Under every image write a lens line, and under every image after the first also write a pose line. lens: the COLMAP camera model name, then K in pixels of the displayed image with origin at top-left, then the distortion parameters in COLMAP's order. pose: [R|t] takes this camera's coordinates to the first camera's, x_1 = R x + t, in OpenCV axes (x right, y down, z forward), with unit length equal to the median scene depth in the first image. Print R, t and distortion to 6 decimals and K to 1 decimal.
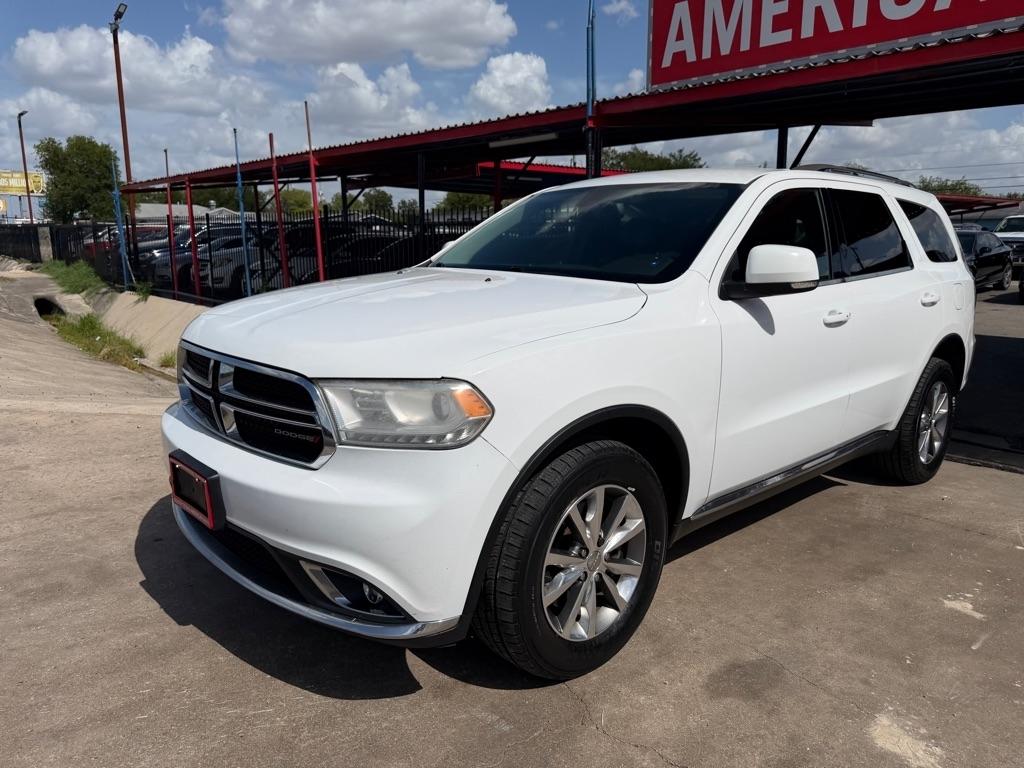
lens RADIAL K [[743.4, 0, 515.9], [0, 743.4, 389.0], [0, 0, 1]] dist [0.012532, -0.019843]
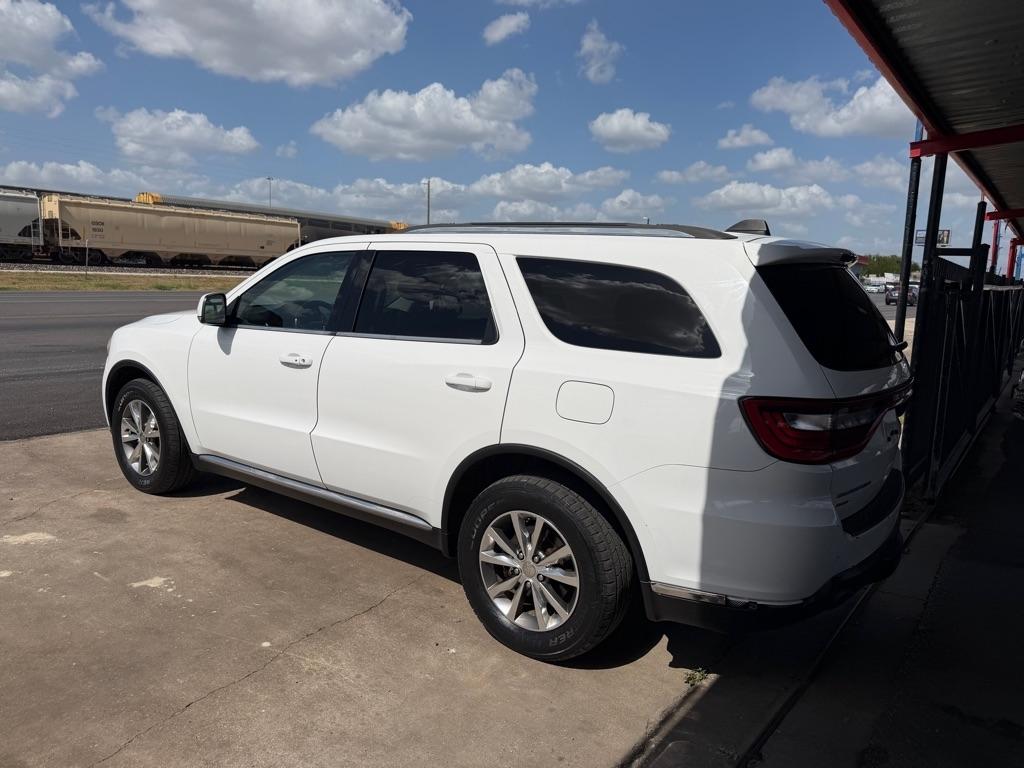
lens RADIAL K [[743.4, 0, 494.0], [0, 743.4, 376.7], [0, 0, 1]] dist [0.012532, -0.019843]
pose [[0.164741, 0.134177, -0.977168, 1.316330], [-0.233258, 0.967902, 0.093580, -0.203704], [0.958359, 0.212515, 0.190751, 0.875127]]
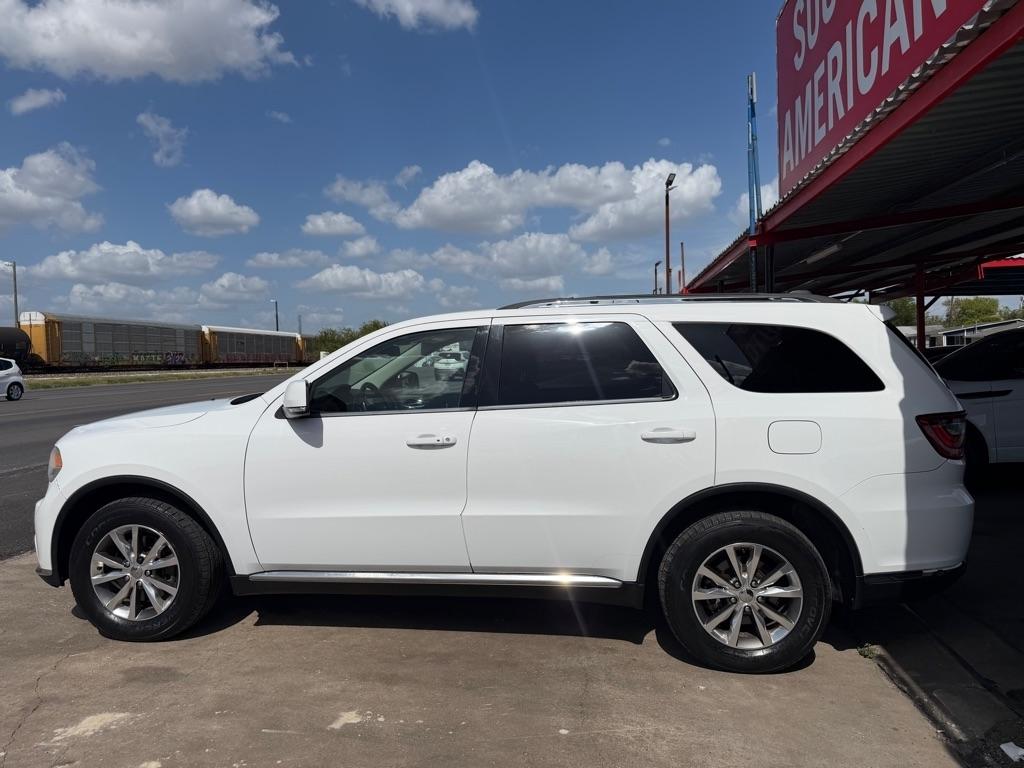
lens RADIAL K [[743.4, 0, 498.2], [0, 743.4, 386.6], [0, 0, 1]] dist [0.012532, -0.019843]
pose [[0.626257, 0.007375, -0.779582, 1.094954], [-0.129864, 0.986972, -0.094986, -0.068814], [0.768725, 0.160726, 0.619056, 0.309979]]
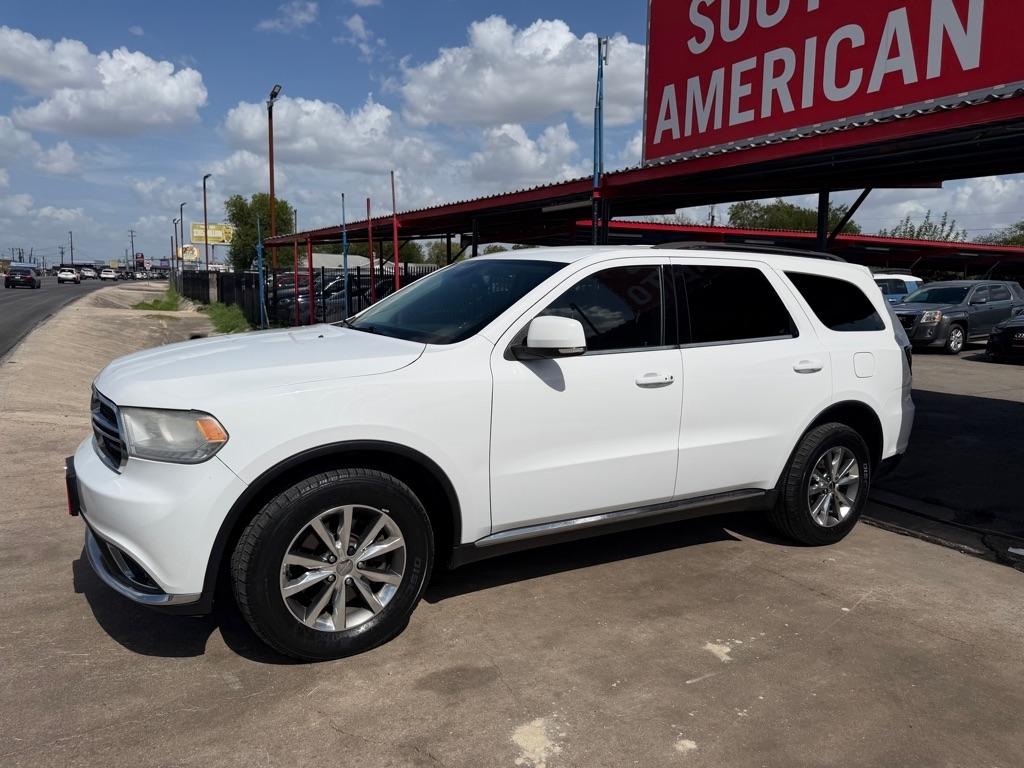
lens RADIAL K [[743.4, 0, 520.6], [0, 743.4, 381.5], [0, 0, 1]] dist [0.012532, -0.019843]
pose [[0.980247, 0.042631, -0.193129, 0.360250], [-0.057088, 0.995918, -0.069918, -0.002826], [0.189360, 0.079562, 0.978679, -0.103592]]
